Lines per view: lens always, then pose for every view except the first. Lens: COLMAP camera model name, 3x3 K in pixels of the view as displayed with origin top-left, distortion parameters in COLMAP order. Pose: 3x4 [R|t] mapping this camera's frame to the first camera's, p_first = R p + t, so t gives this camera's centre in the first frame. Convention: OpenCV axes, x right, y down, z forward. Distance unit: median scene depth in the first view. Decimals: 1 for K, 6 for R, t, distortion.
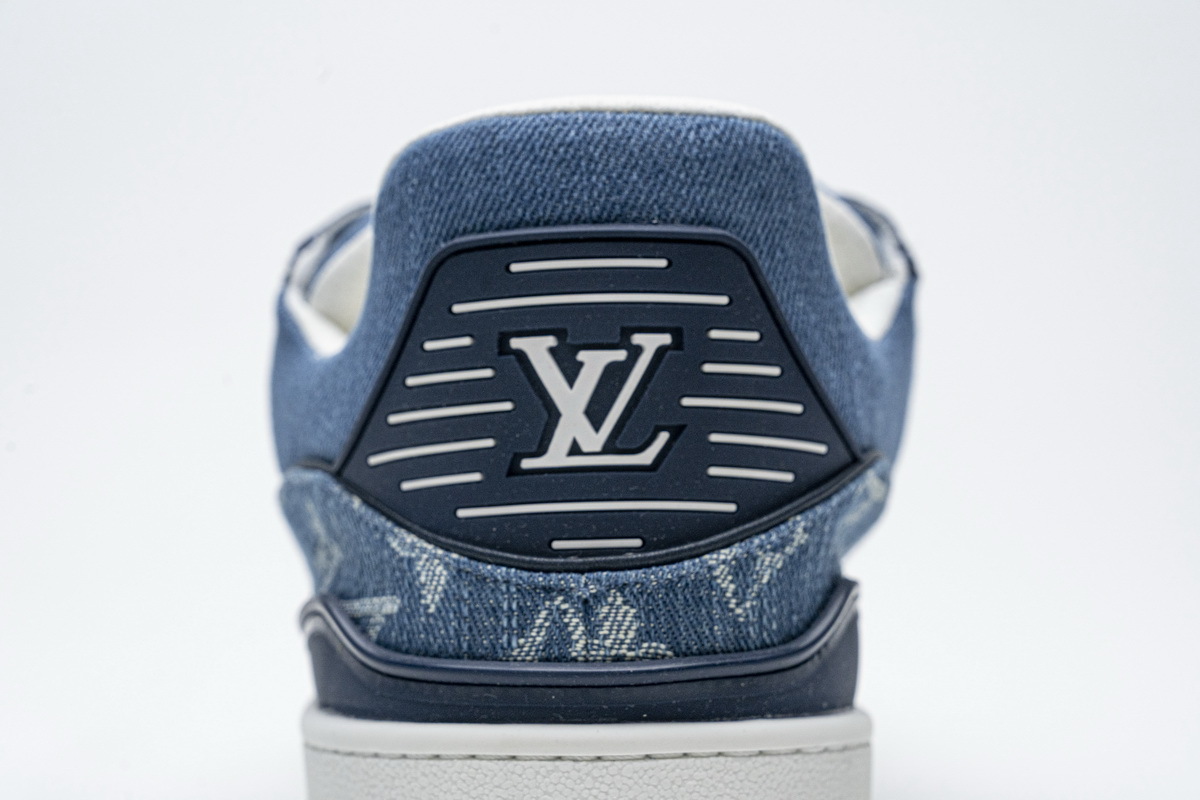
lens RADIAL K [[2387.6, 0, 617.5], [0, 2387.6, 400.6], [0, 0, 1]] dist [0.048079, -0.230382]
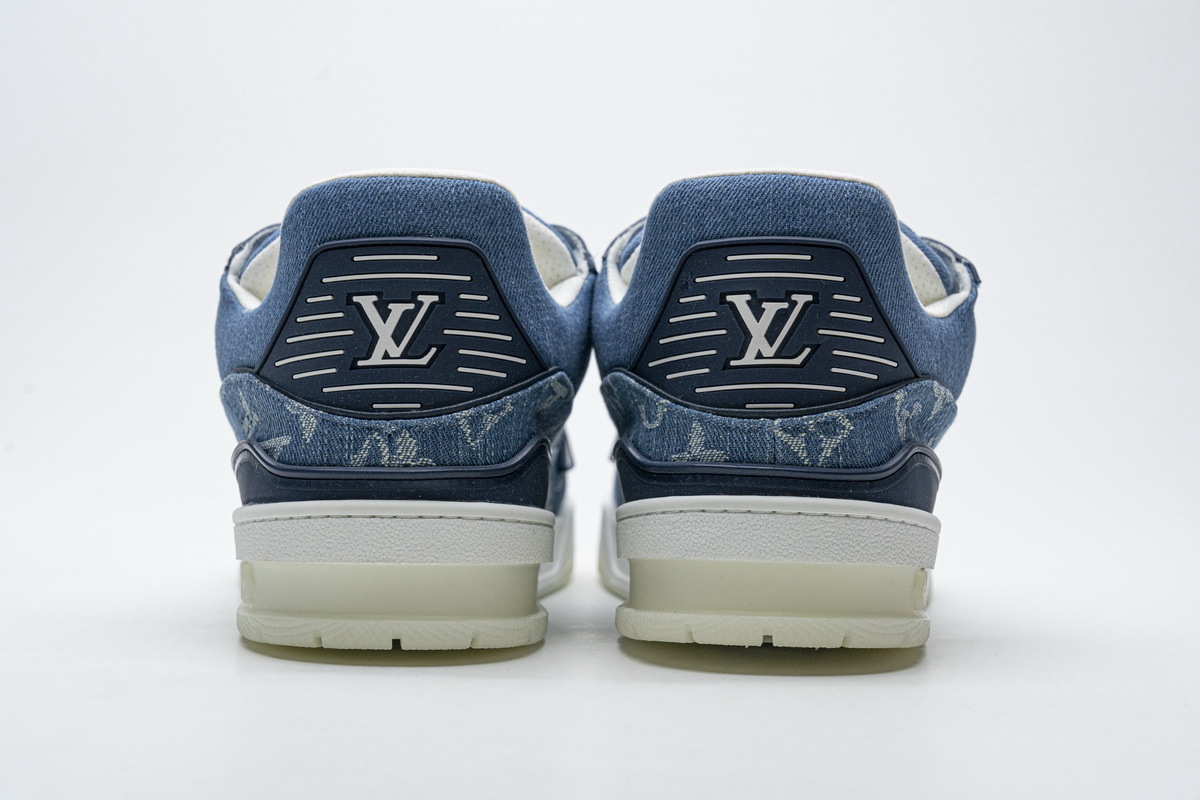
lens RADIAL K [[2387.6, 0, 617.5], [0, 2387.6, 400.6], [0, 0, 1]] dist [0.048079, -0.230382]
pose [[0.998930, 0.017853, 0.042666, 0.083207], [-0.017241, 0.999744, -0.014682, 0.078839], [-0.042918, 0.013930, 0.998981, -0.871518]]
